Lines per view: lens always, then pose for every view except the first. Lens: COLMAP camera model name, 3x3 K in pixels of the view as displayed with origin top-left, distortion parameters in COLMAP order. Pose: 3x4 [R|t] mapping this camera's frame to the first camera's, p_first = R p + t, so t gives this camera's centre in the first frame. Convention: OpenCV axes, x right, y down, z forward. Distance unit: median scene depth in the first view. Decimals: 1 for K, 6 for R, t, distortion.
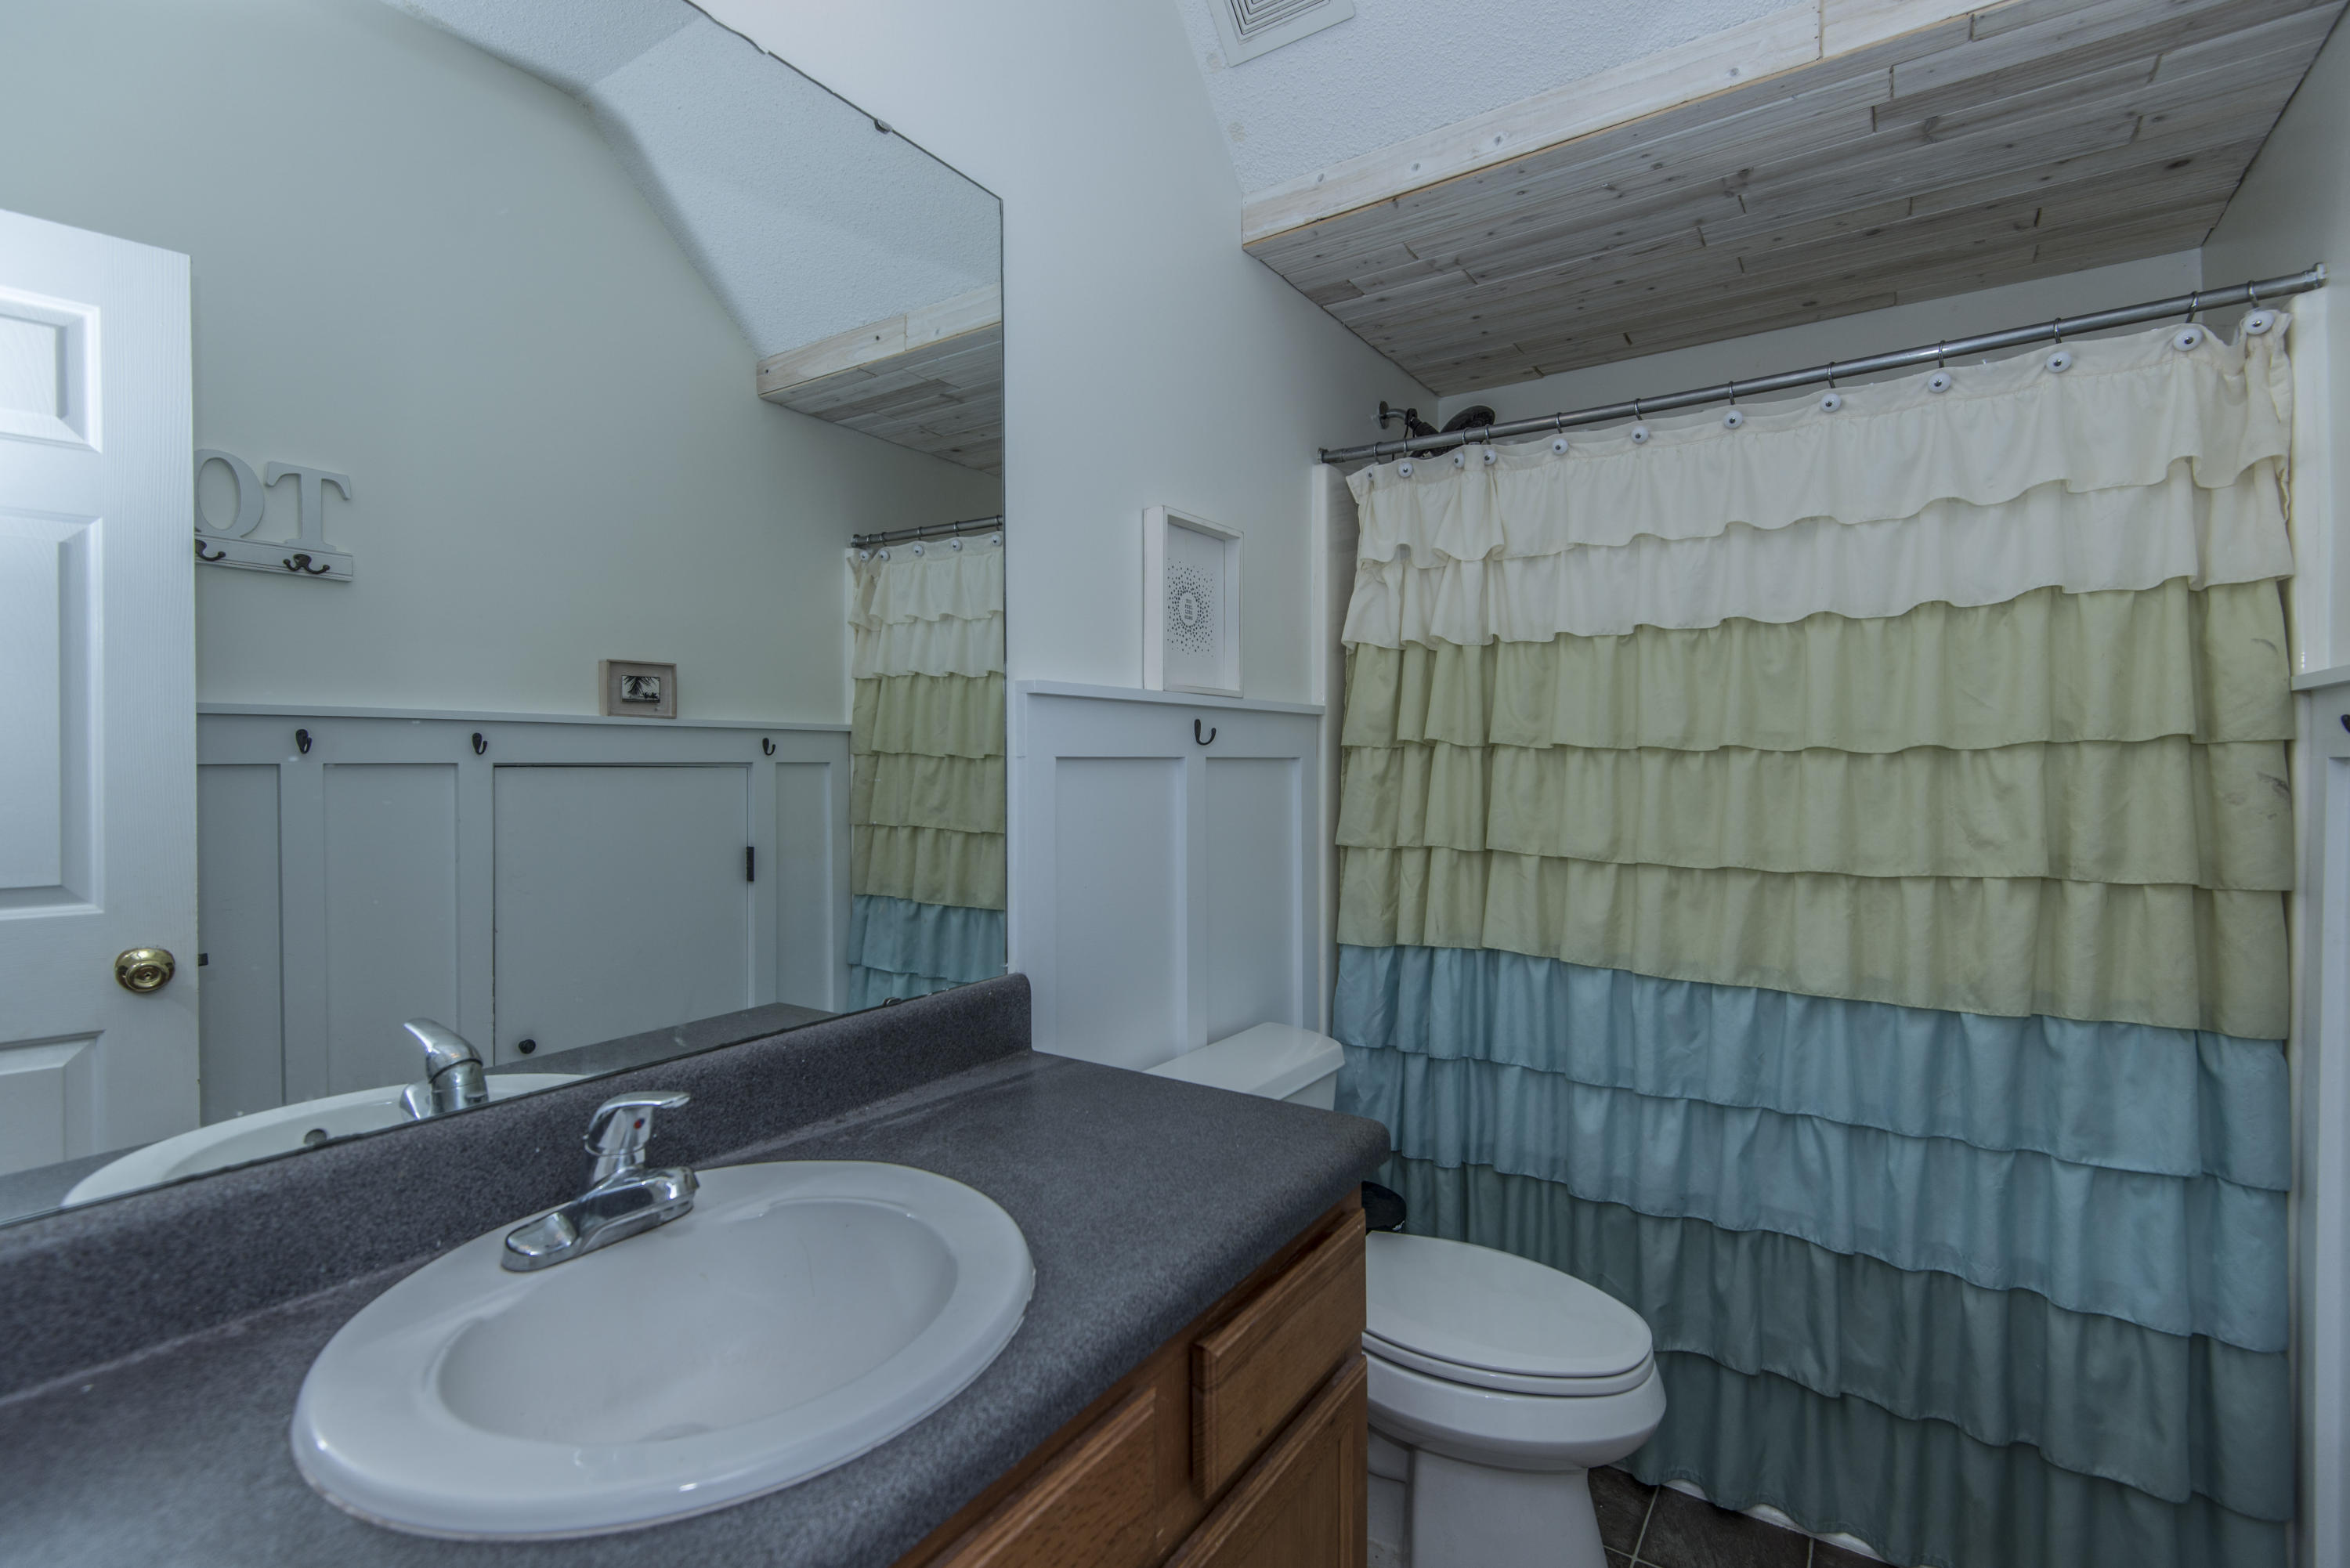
lens RADIAL K [[1058.4, 0, 1146.1], [0, 1058.4, 776.8], [0, 0, 1]] dist [0.024203, -0.010661]
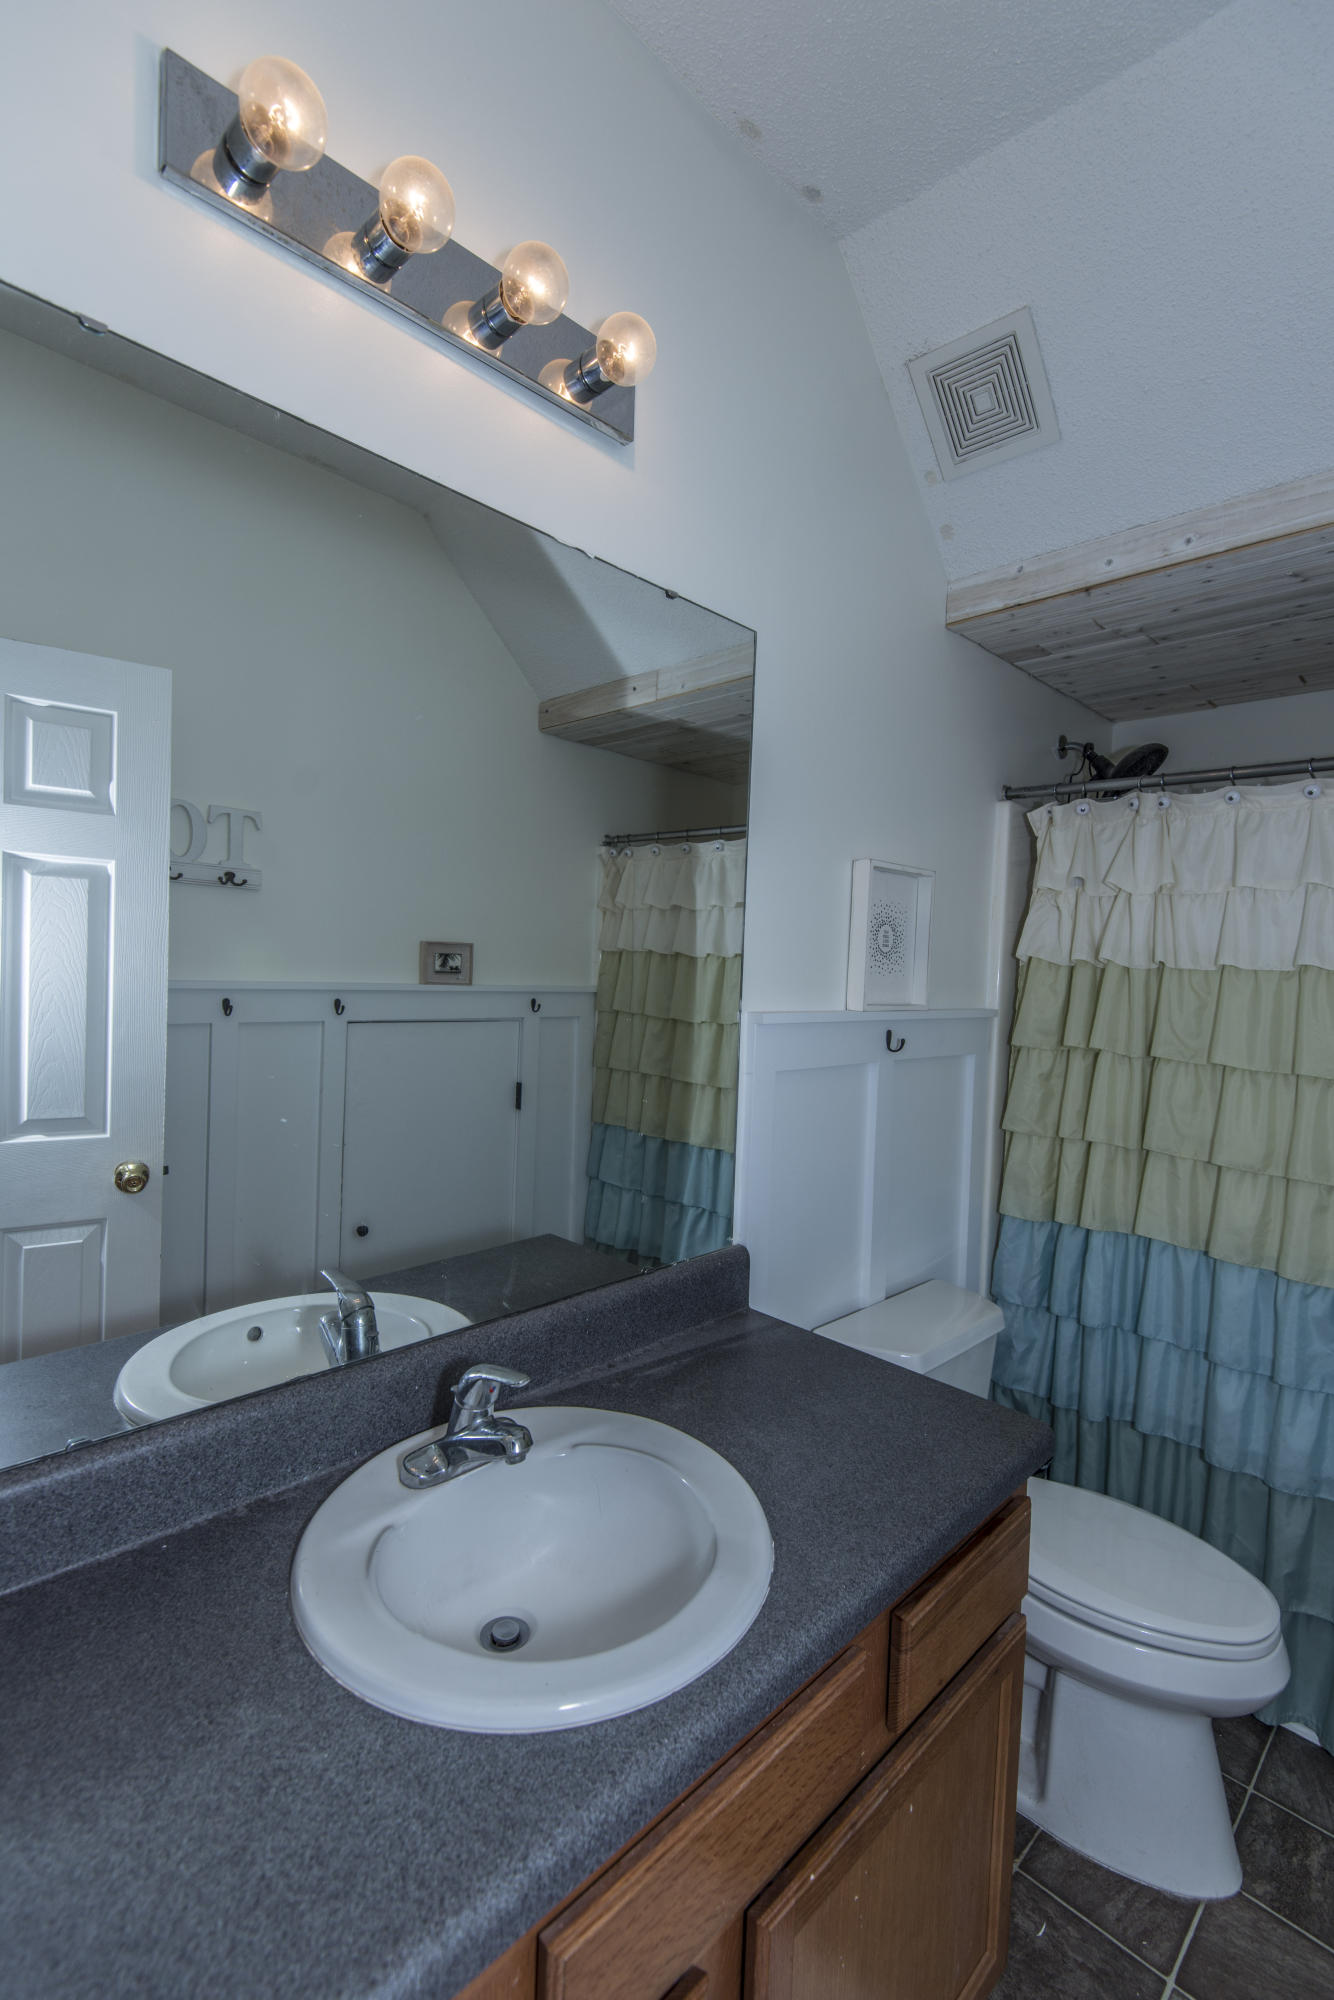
lens RADIAL K [[900.8, 0, 647.7], [0, 900.8, 975.7], [0, 0, 1]] dist [0.024203, -0.010661]
pose [[0.983501, 0.045723, -0.175030, -0.046863], [-0.042499, 0.998852, 0.022124, -0.129230], [0.175840, -0.014320, 0.984315, -0.064356]]
